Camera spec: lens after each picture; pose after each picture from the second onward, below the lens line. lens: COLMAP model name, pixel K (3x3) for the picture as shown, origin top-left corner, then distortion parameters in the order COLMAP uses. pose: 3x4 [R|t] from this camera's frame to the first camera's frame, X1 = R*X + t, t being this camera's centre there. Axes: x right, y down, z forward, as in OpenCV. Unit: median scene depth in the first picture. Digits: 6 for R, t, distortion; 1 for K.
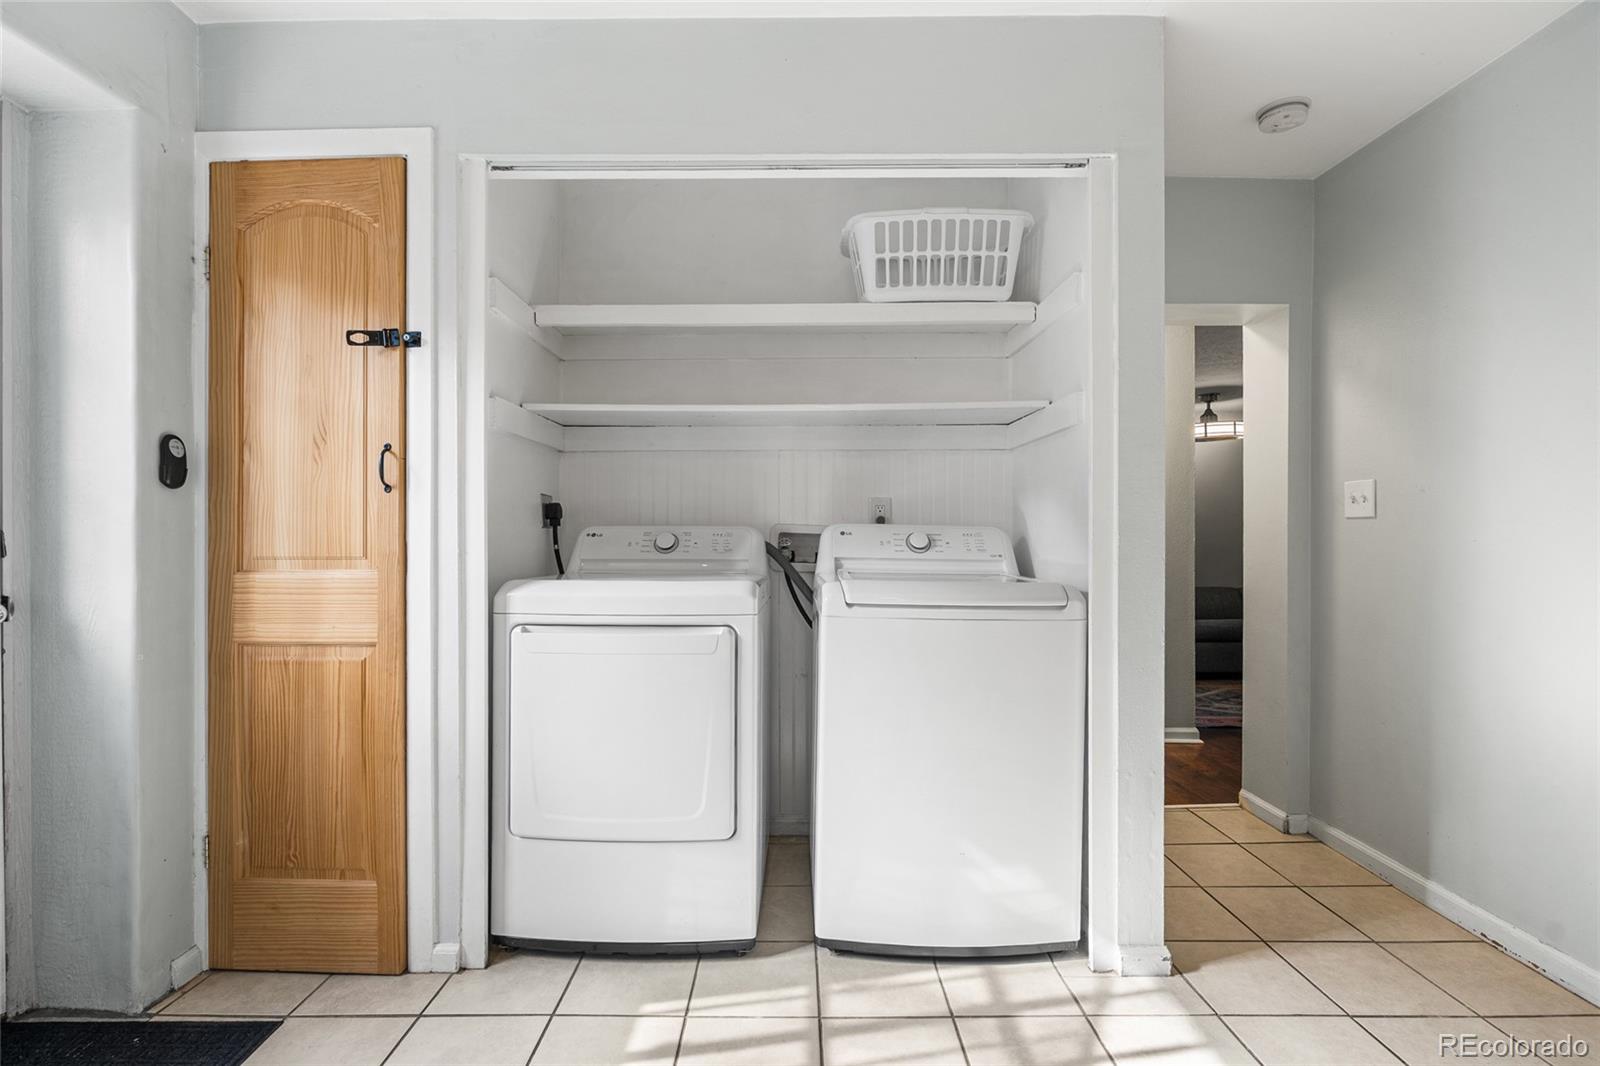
lens RADIAL K [[715.1, 0, 793.9], [0, 715.1, 532.6], [0, 0, 1]] dist [-0.005656, 0.000906]
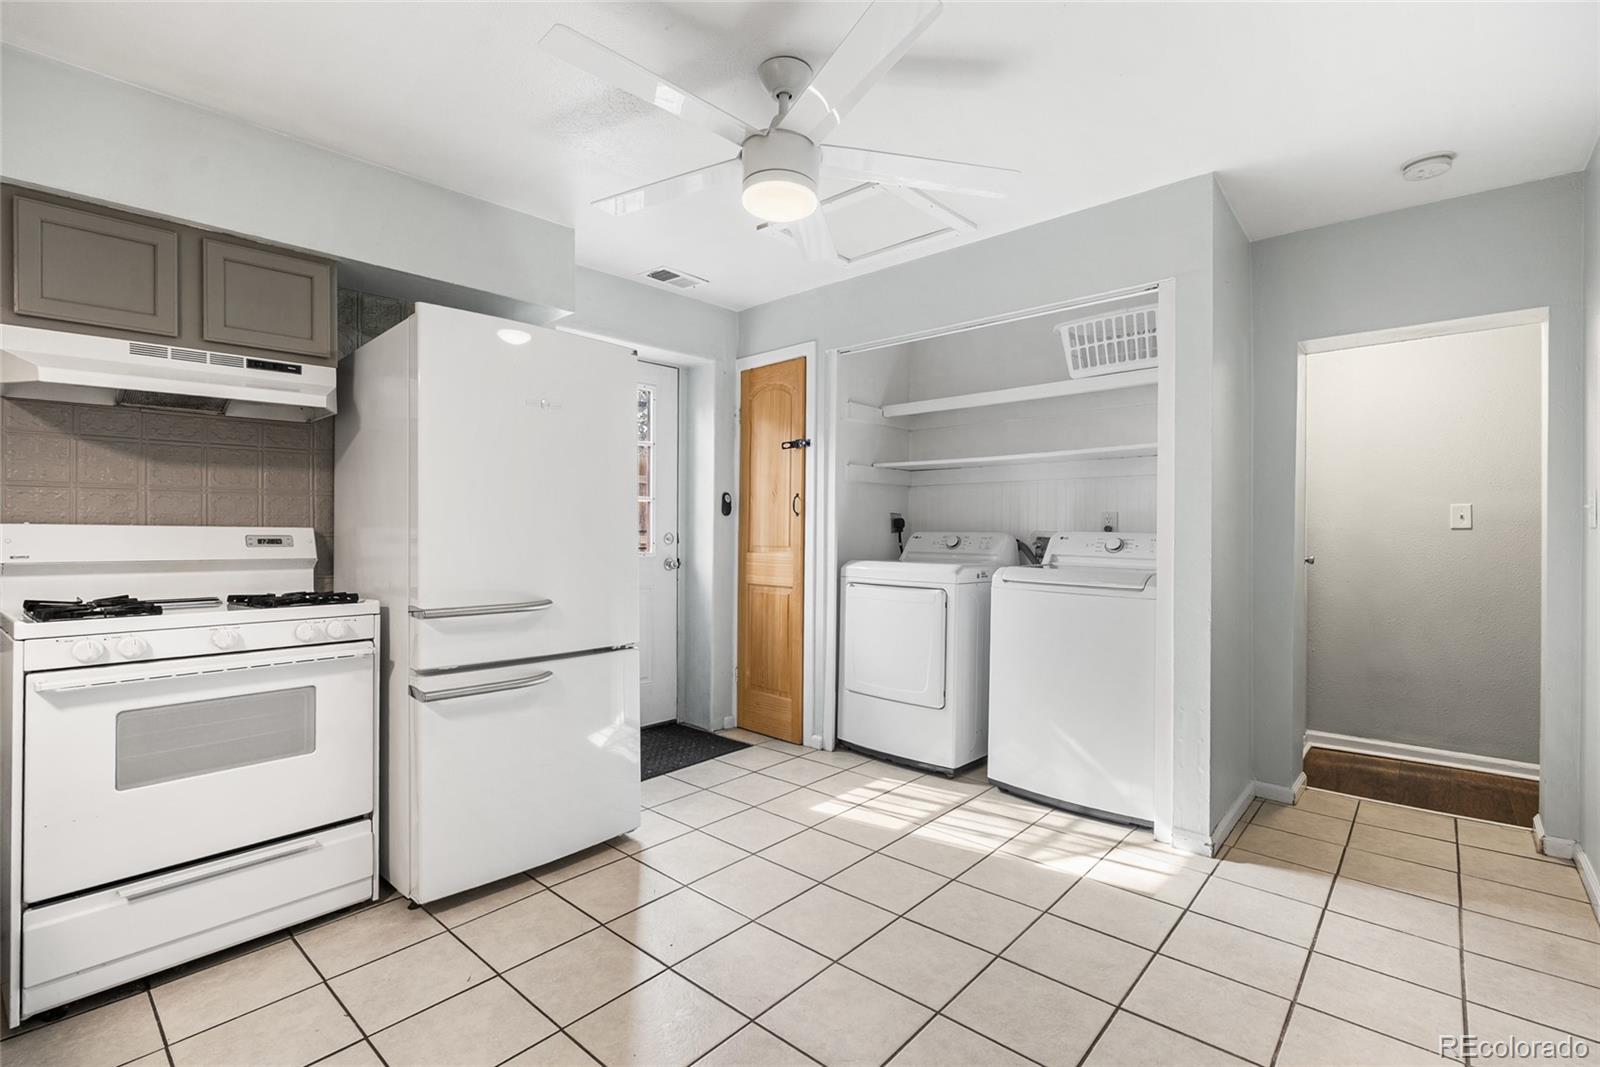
lens RADIAL K [[715.1, 0, 795.9], [0, 715.1, 523.6], [0, 0, 1]] dist [-0.005656, 0.000906]
pose [[0.744567, -0.001882, -0.667545, 0.836932], [-0.007998, 0.999899, -0.011741, -0.009484], [0.667500, 0.014081, 0.744477, -0.578424]]
